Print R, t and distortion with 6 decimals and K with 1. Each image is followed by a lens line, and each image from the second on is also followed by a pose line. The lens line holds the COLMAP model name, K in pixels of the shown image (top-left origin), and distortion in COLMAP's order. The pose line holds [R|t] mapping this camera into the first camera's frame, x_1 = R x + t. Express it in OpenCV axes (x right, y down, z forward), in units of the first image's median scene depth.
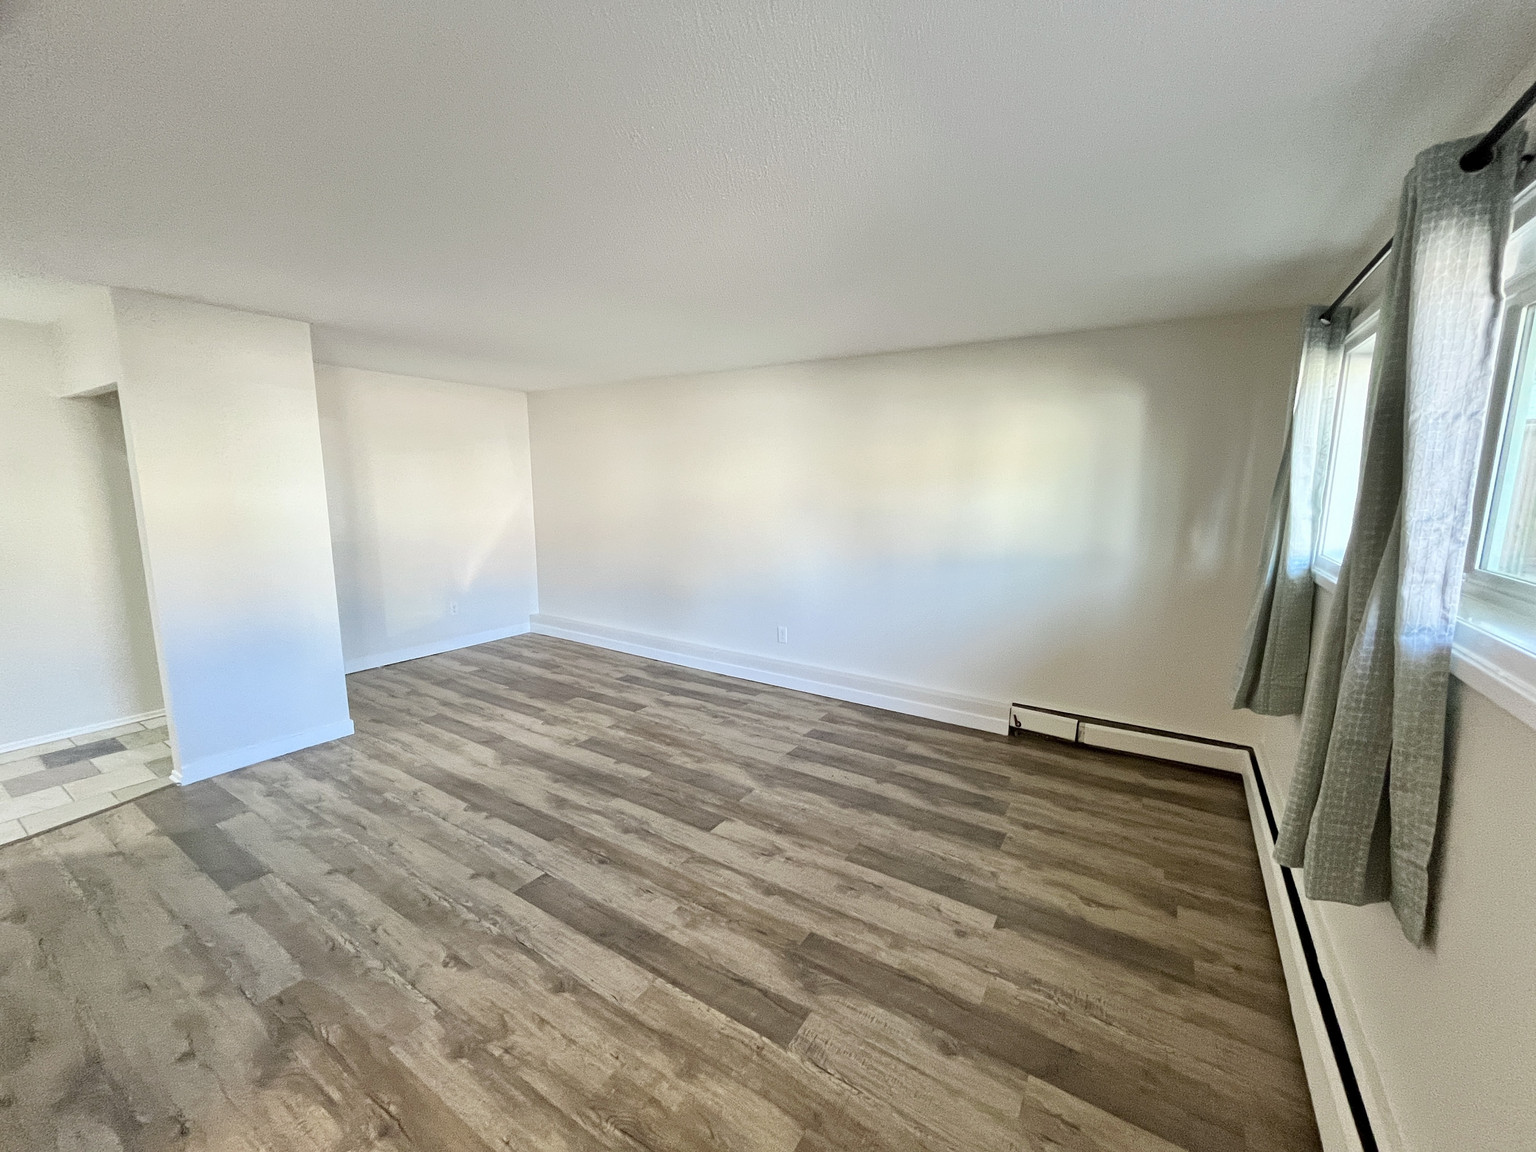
lens RADIAL K [[617.3, 0, 772.5], [0, 617.3, 576.5], [0, 0, 1]] dist [-0.002886, -0.000367]
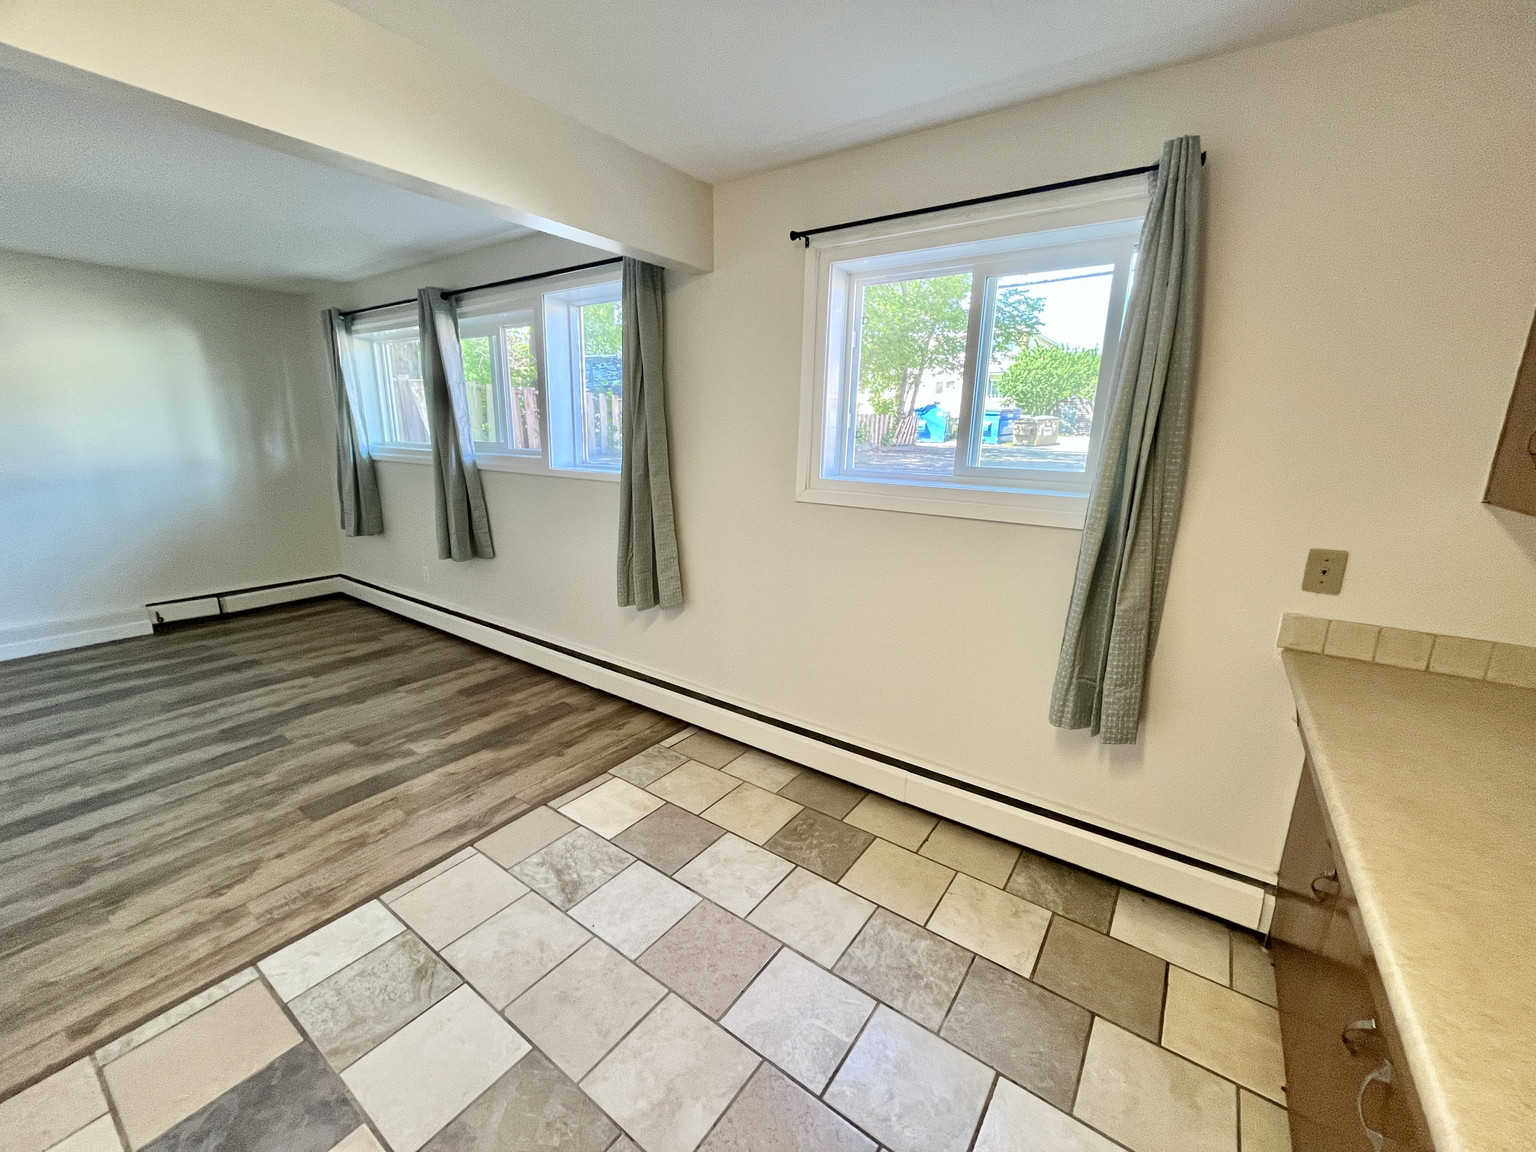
lens RADIAL K [[617.3, 0, 772.5], [0, 617.3, 576.5], [0, 0, 1]] dist [-0.002886, -0.000367]
pose [[0.041897, -0.238555, 0.970225, -0.889711], [0.133726, 0.963679, 0.231170, 0.073824], [-0.990132, 0.120059, 0.072277, -0.284536]]
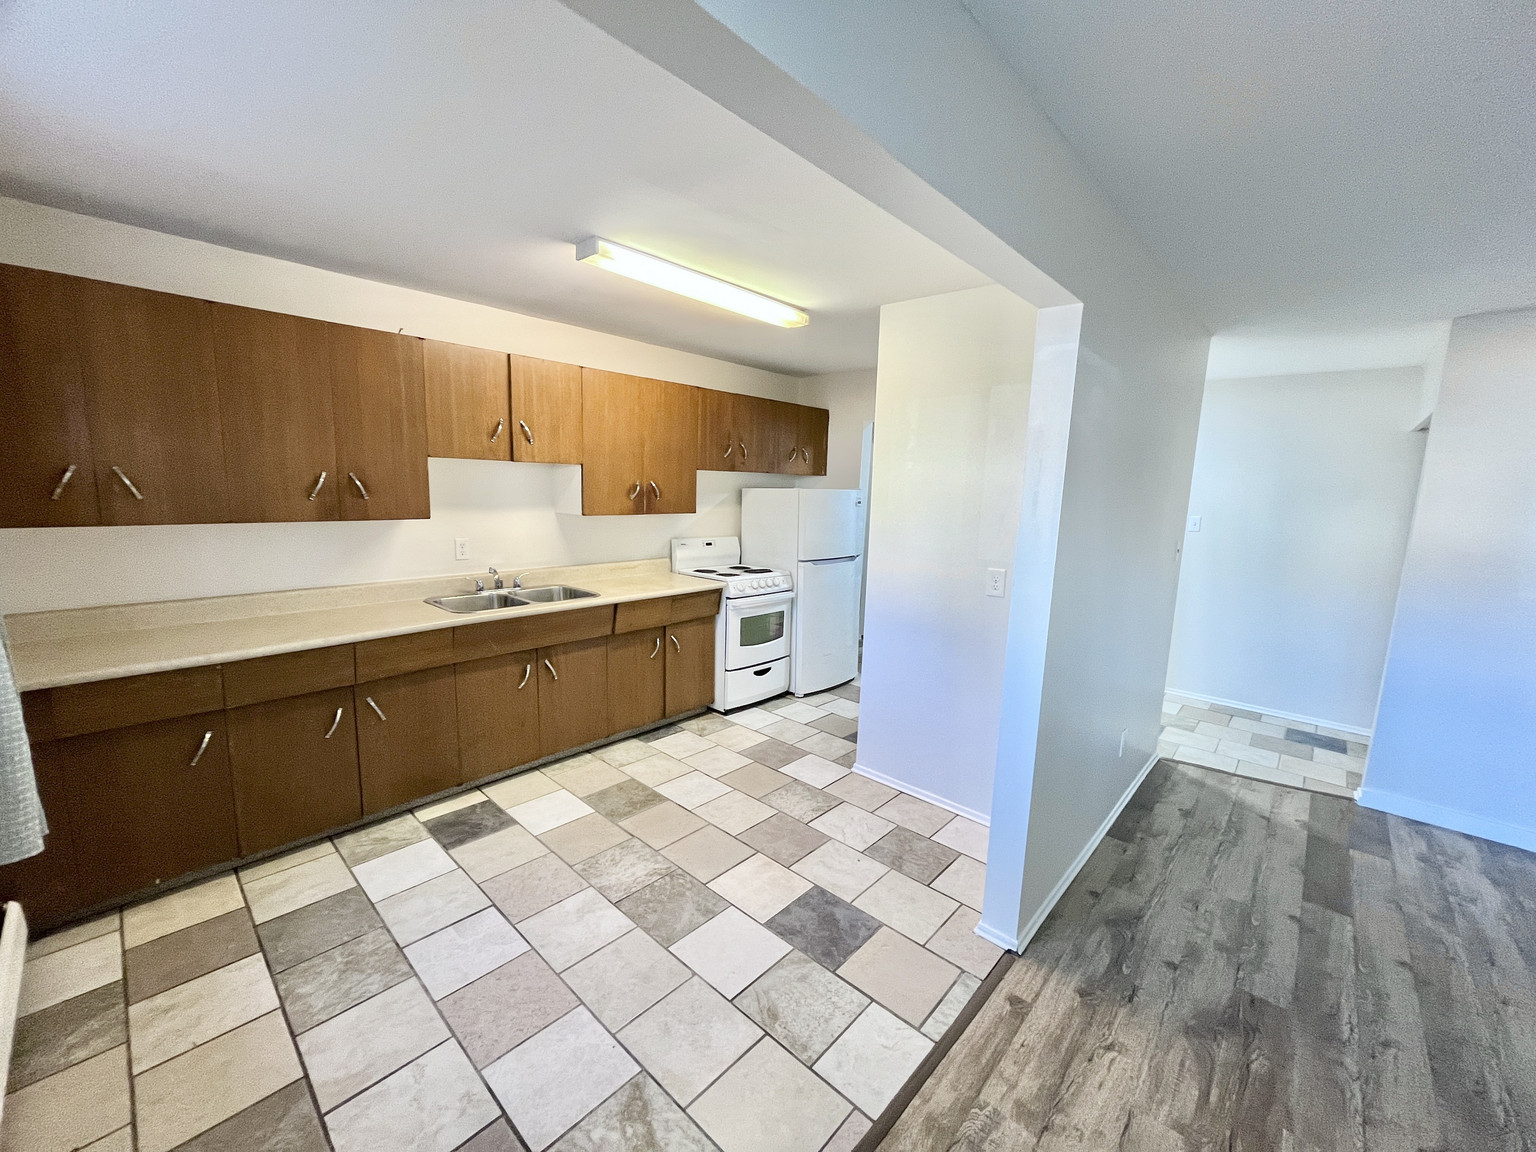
lens RADIAL K [[617.3, 0, 772.5], [0, 617.3, 576.5], [0, 0, 1]] dist [-0.002886, -0.000367]
pose [[-0.166767, 0.137541, -0.976356, 0.167192], [-0.185730, 0.968114, 0.168104, -0.019074], [0.968346, 0.209373, -0.135904, 0.139506]]
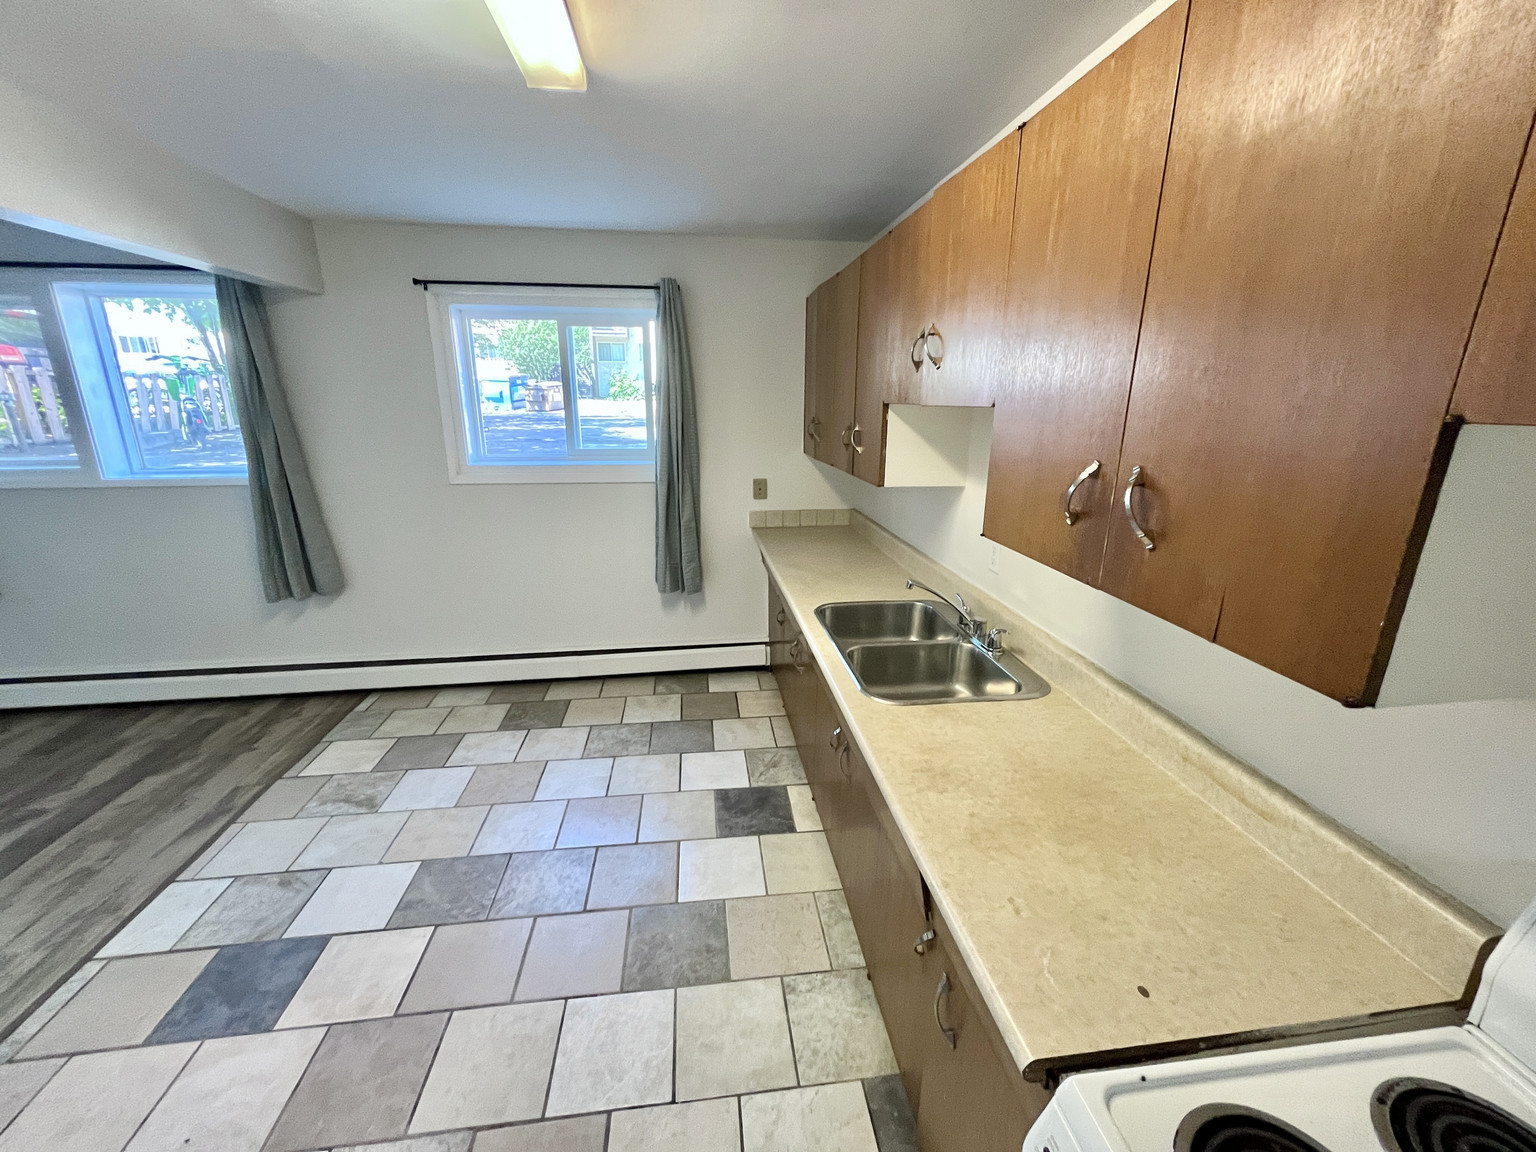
lens RADIAL K [[617.3, 0, 772.5], [0, 617.3, 576.5], [0, 0, 1]] dist [-0.002886, -0.000367]
pose [[-0.647935, -0.222839, 0.728370, -1.283346], [0.107848, 0.919775, 0.377336, -0.036352], [-0.754022, 0.323042, -0.571922, 0.004405]]
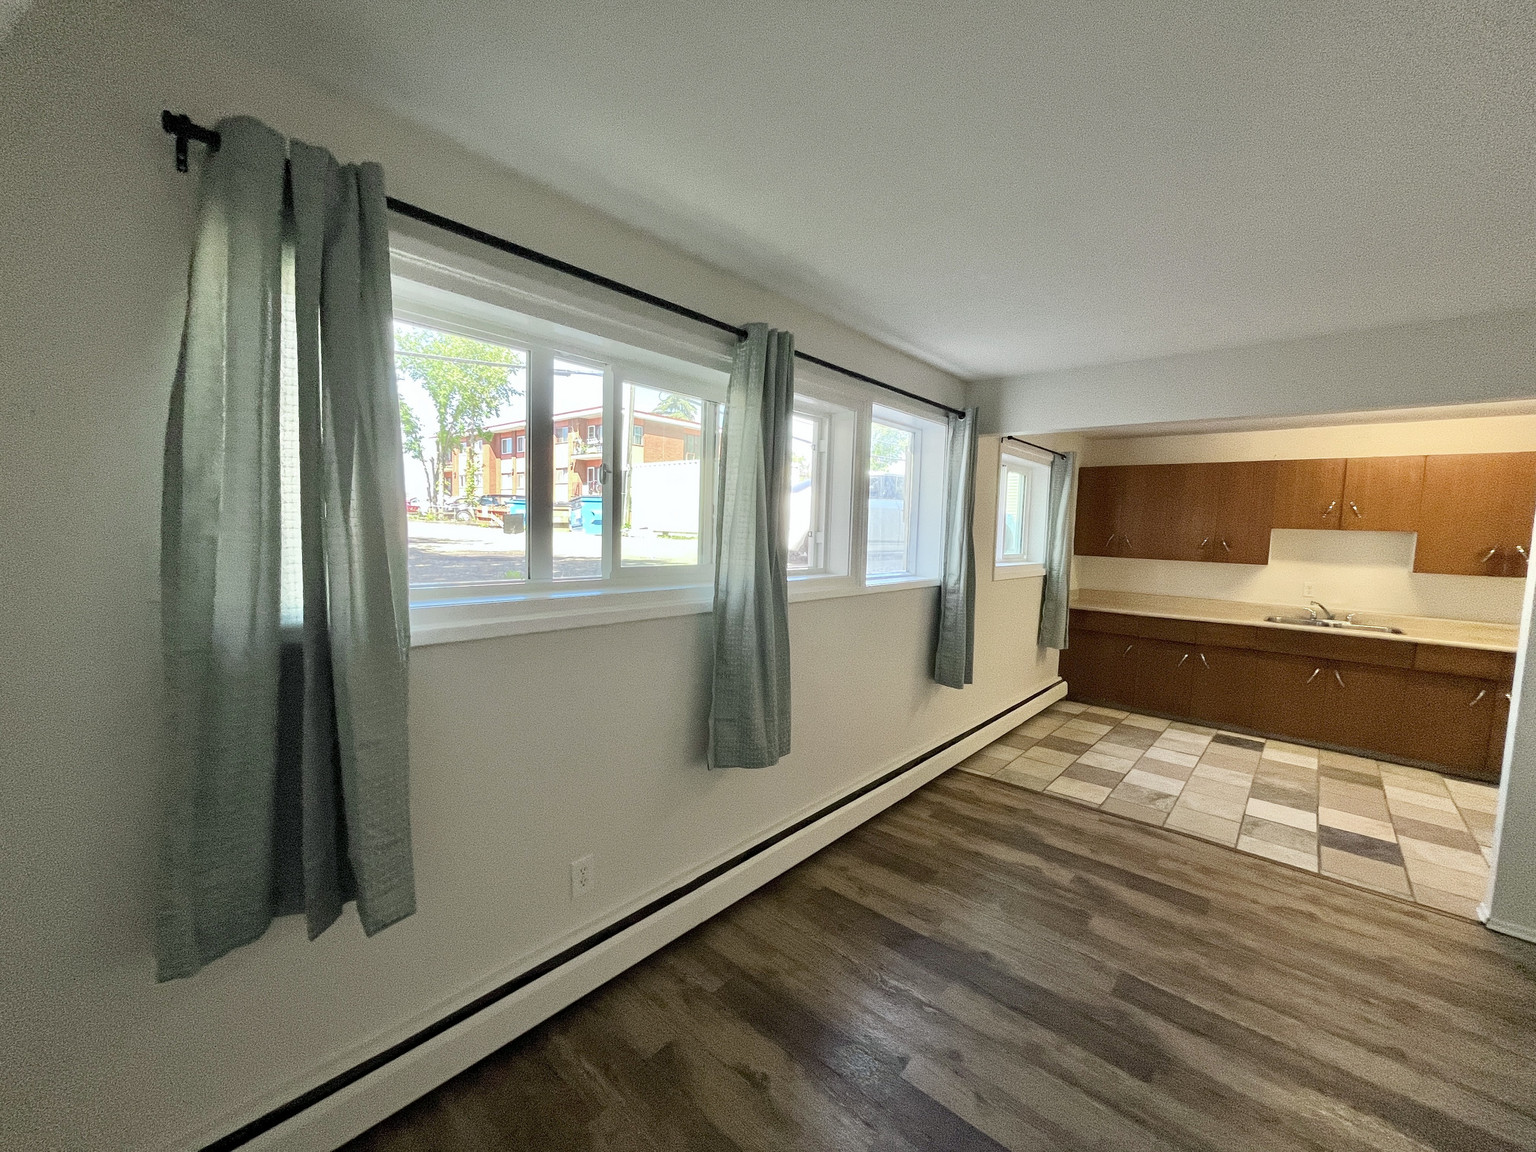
lens RADIAL K [[617.3, 0, 772.5], [0, 617.3, 576.5], [0, 0, 1]] dist [-0.002886, -0.000367]
pose [[-0.987879, -0.049657, 0.147070, 0.358734], [-0.014235, 0.972440, 0.232718, -0.184852], [-0.154573, 0.227804, -0.961360, 1.323286]]
